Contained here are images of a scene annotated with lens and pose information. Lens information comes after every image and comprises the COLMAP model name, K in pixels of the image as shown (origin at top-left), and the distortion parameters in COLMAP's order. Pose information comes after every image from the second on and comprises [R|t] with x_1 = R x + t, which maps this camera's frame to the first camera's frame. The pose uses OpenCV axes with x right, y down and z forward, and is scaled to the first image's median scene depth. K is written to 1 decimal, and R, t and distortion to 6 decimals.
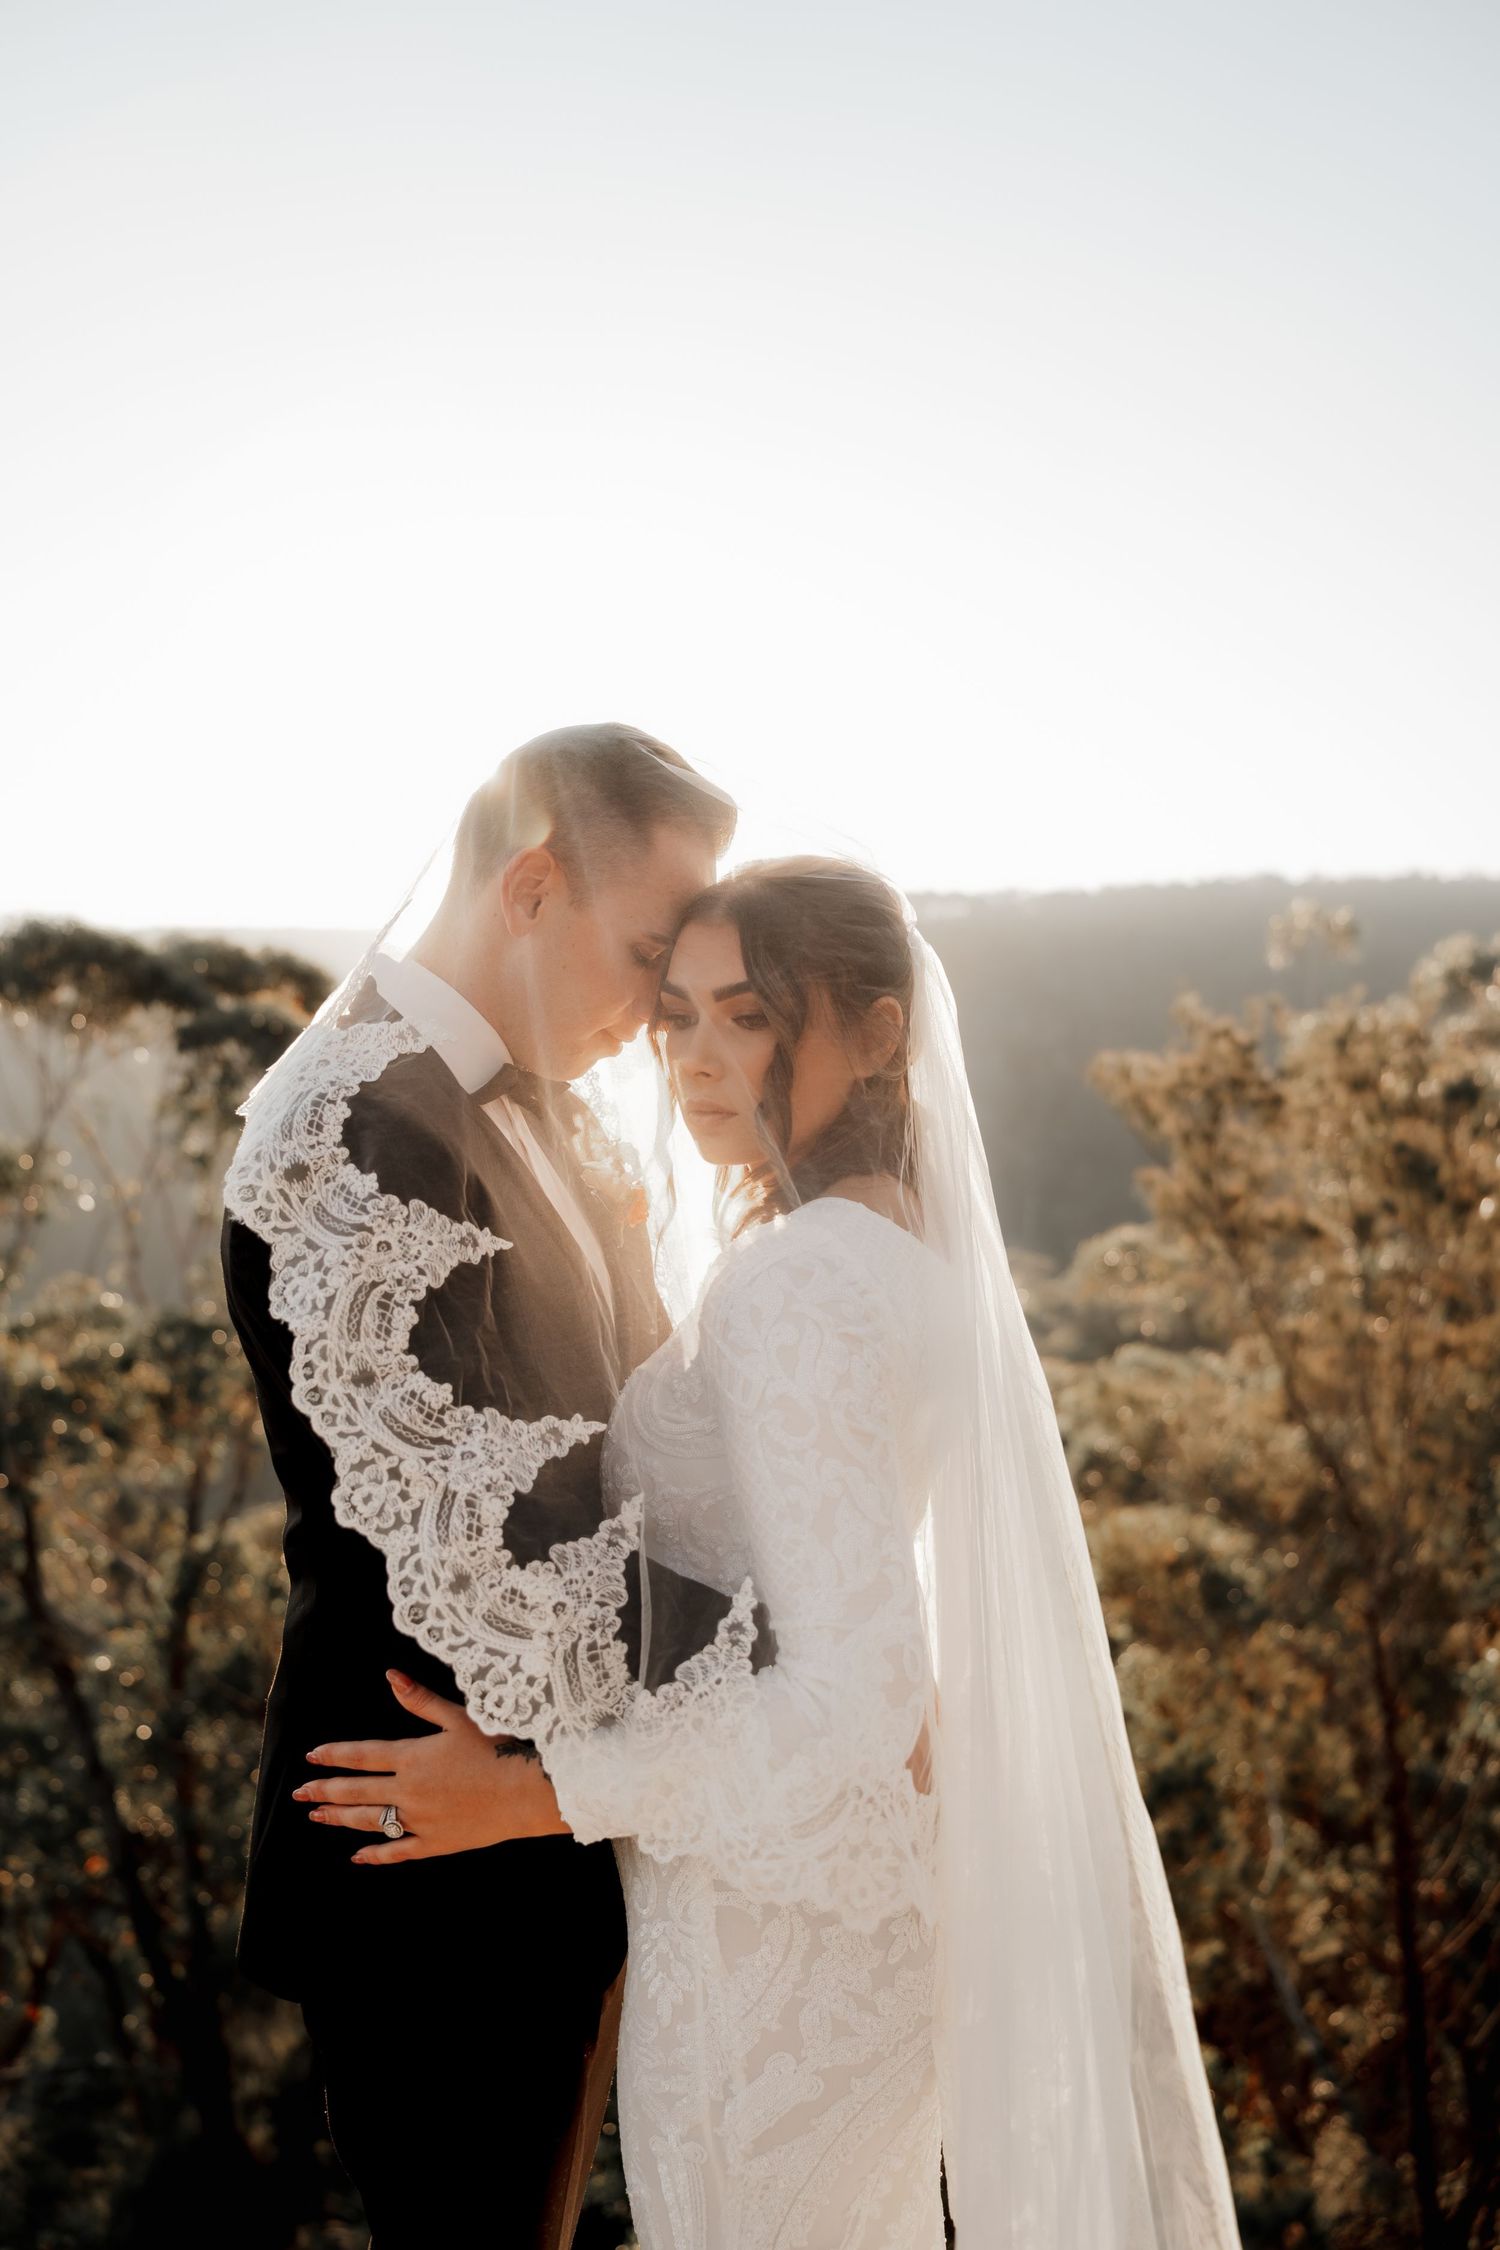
lens RADIAL K [[2209.7, 0, 738.4], [0, 2209.7, 1095.3], [0, 0, 1]] dist [0.009788, 0.000000]
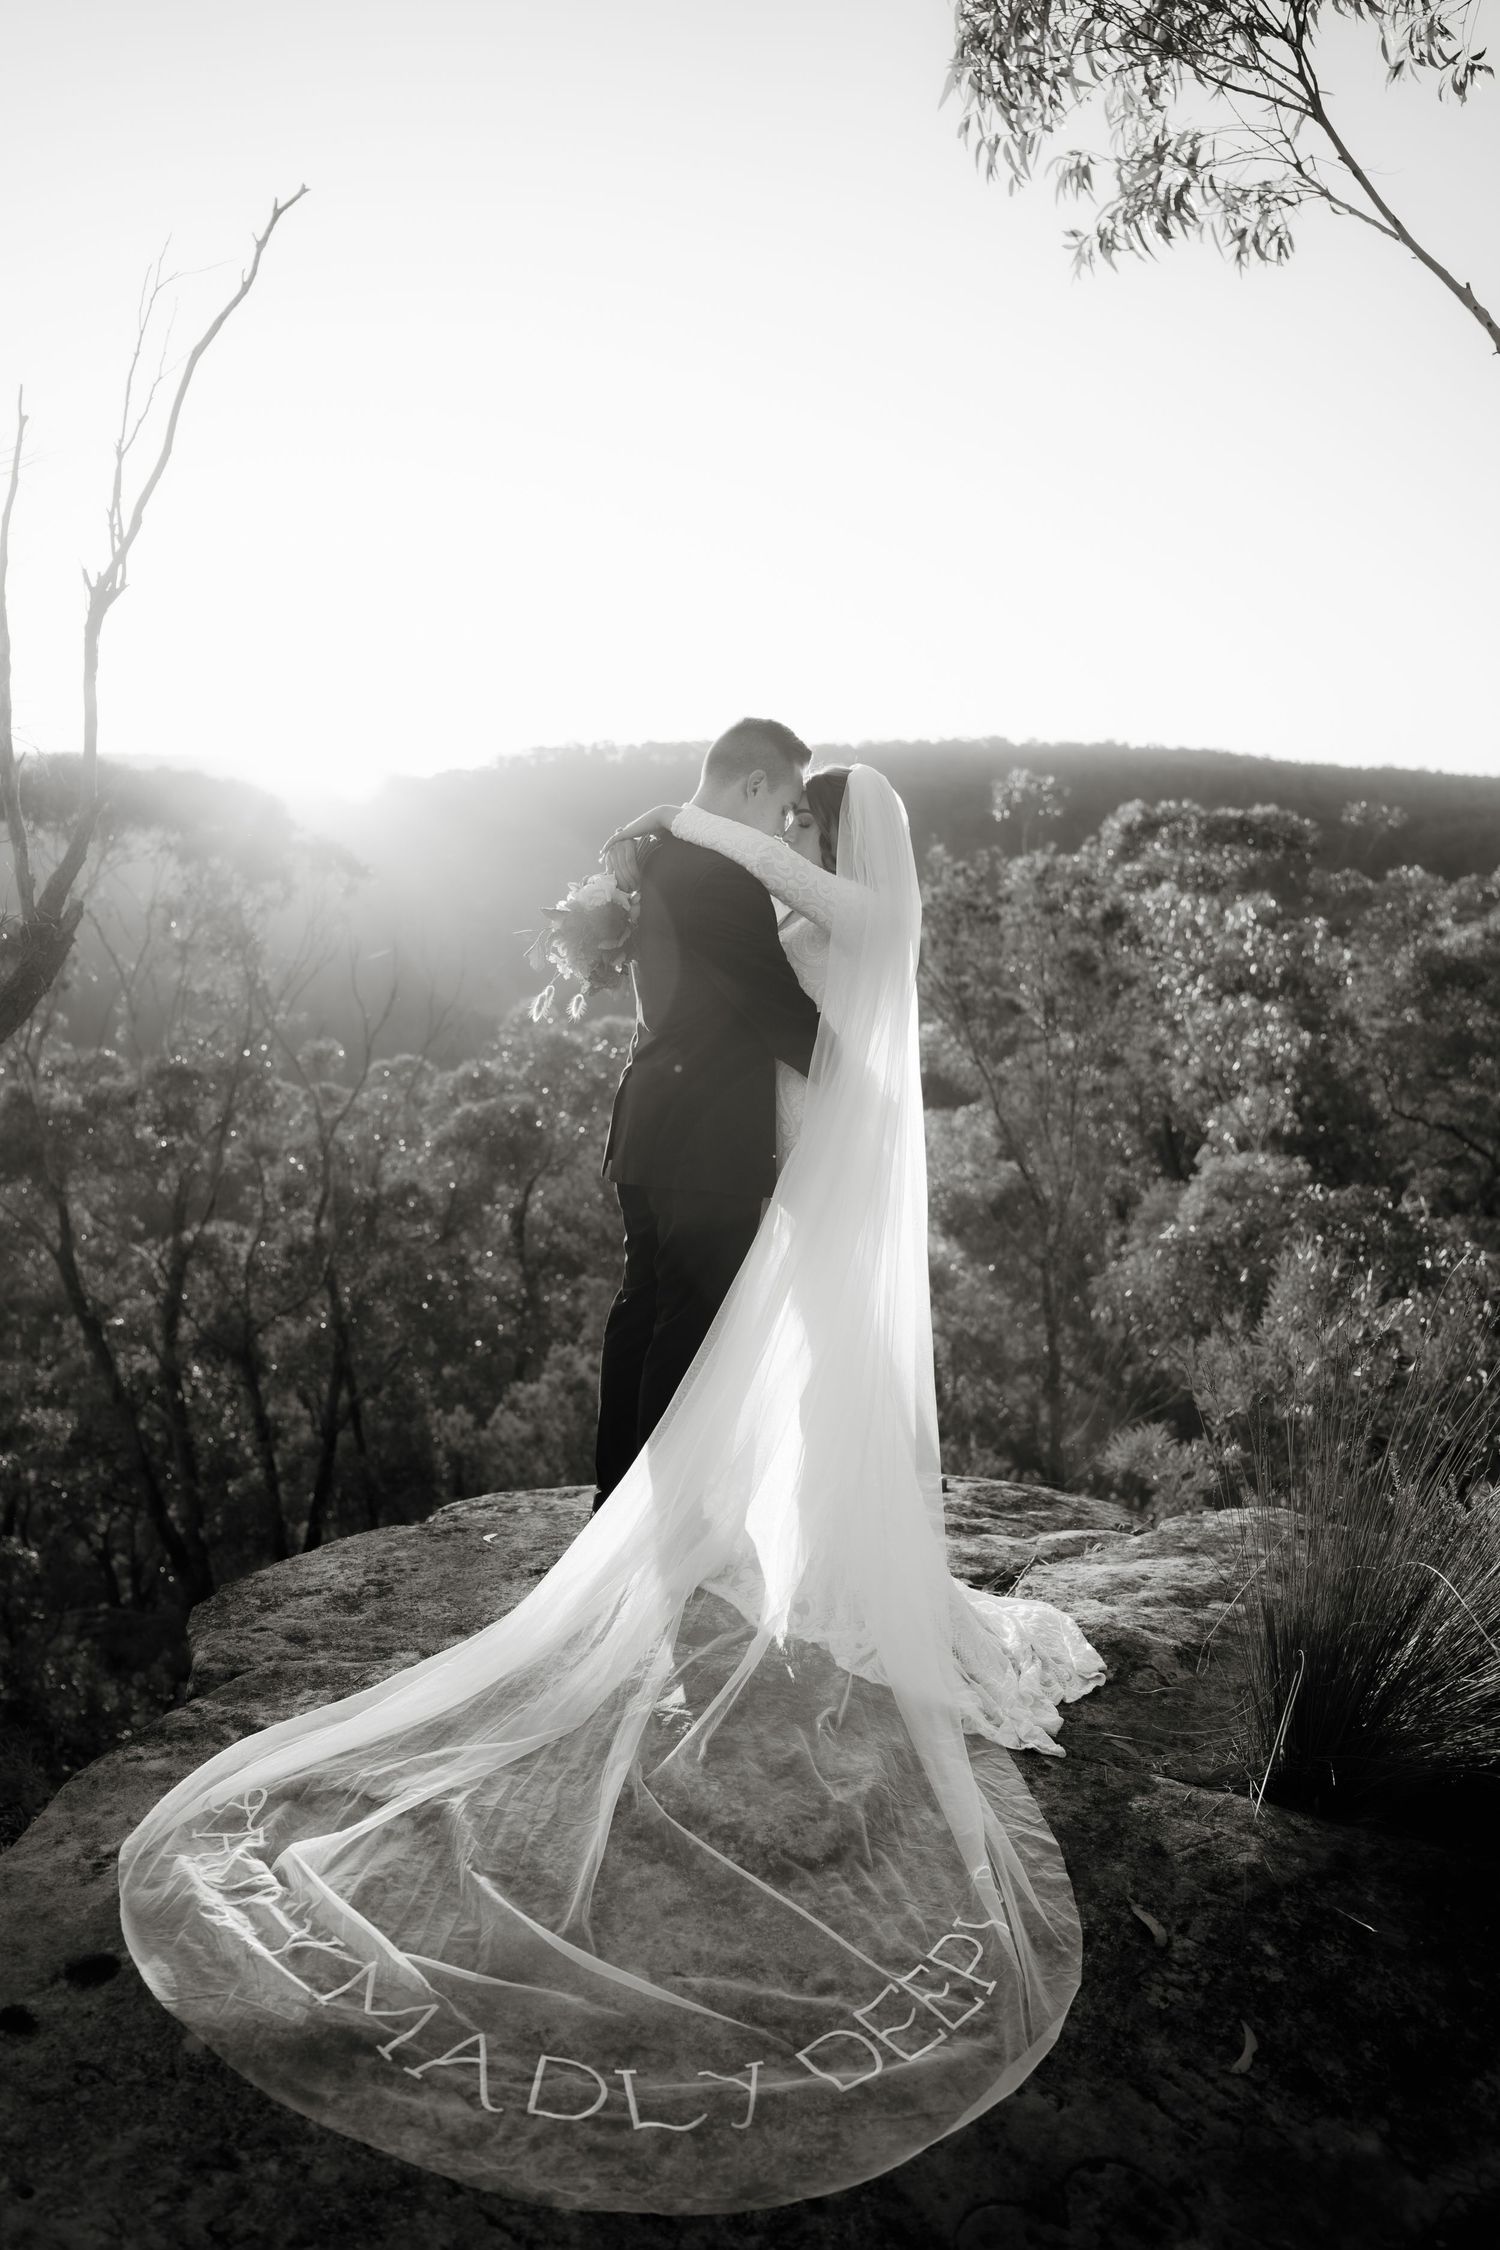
lens RADIAL K [[1807.1, 0, 733.8], [0, 1807.1, 1113.3], [0, 0, 1]] dist [-0.101664, 0.057922]
pose [[0.995180, 0.013965, 0.097063, -0.042081], [-0.024841, 0.993424, 0.111762, 0.001123], [-0.094864, -0.113634, 0.988983, -0.173799]]
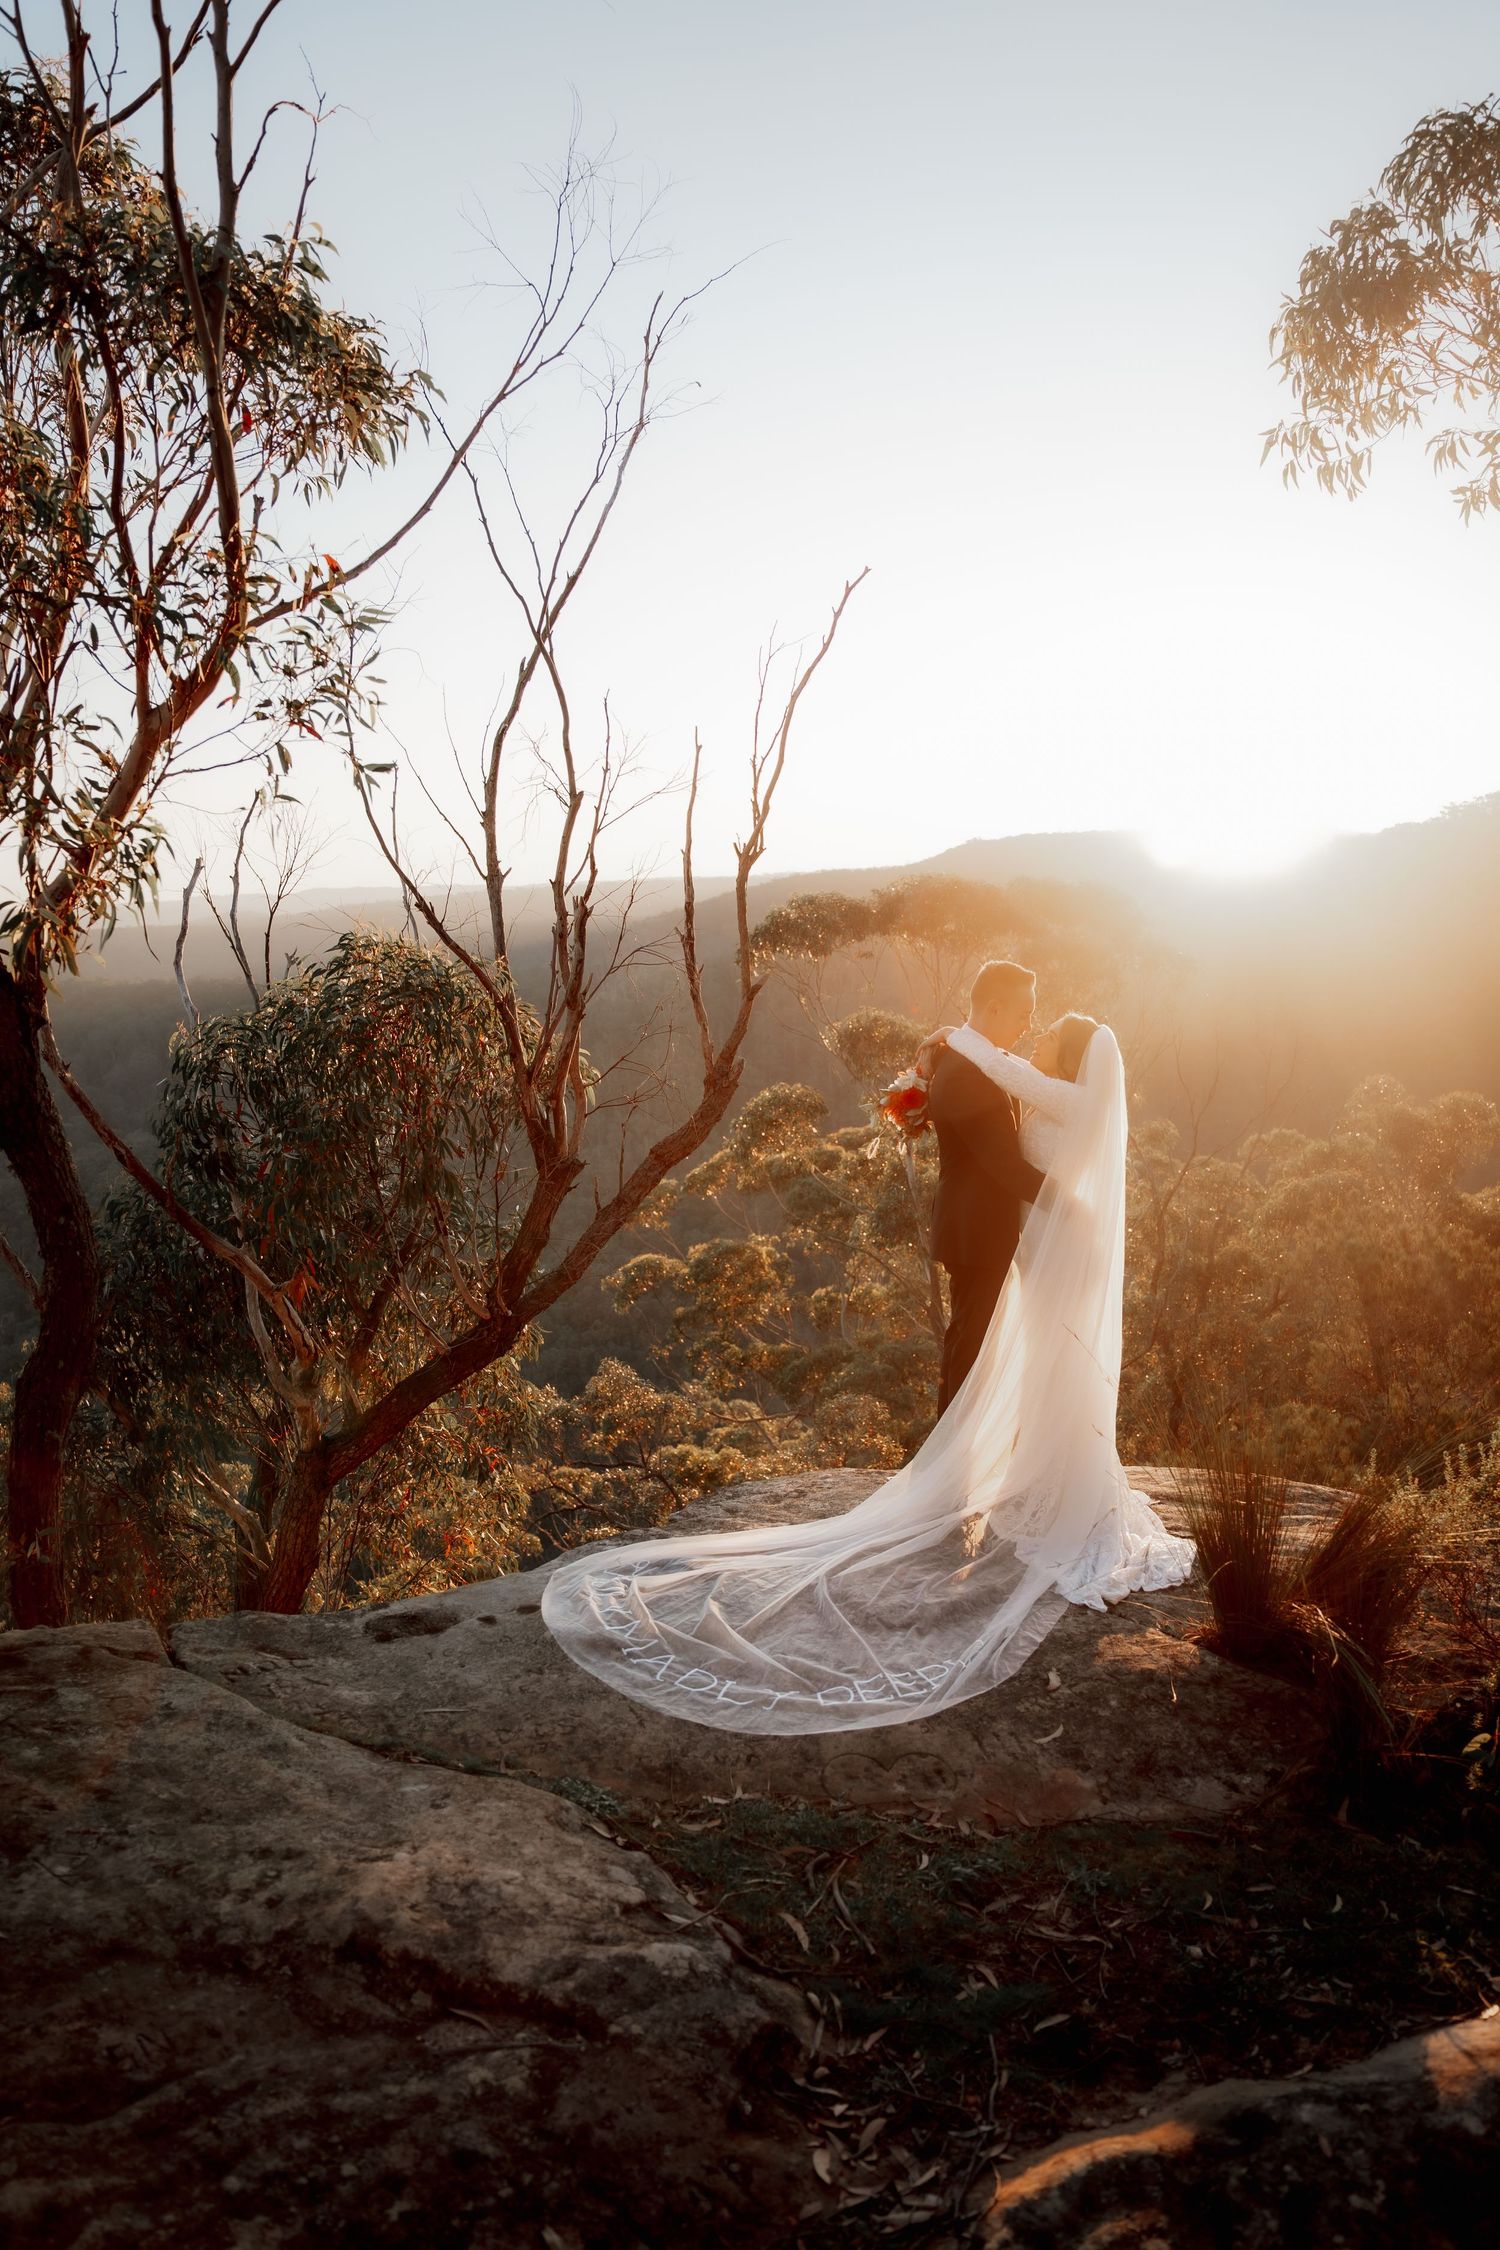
lens RADIAL K [[1807.1, 0, 748.1], [0, 1807.1, 1121.4], [0, 0, 1]] dist [-0.101664, 0.057922]
pose [[0.916095, 0.005991, -0.400916, 0.111668], [0.027809, 0.996531, 0.078436, -0.027474], [0.399995, -0.083004, 0.912751, -0.331719]]
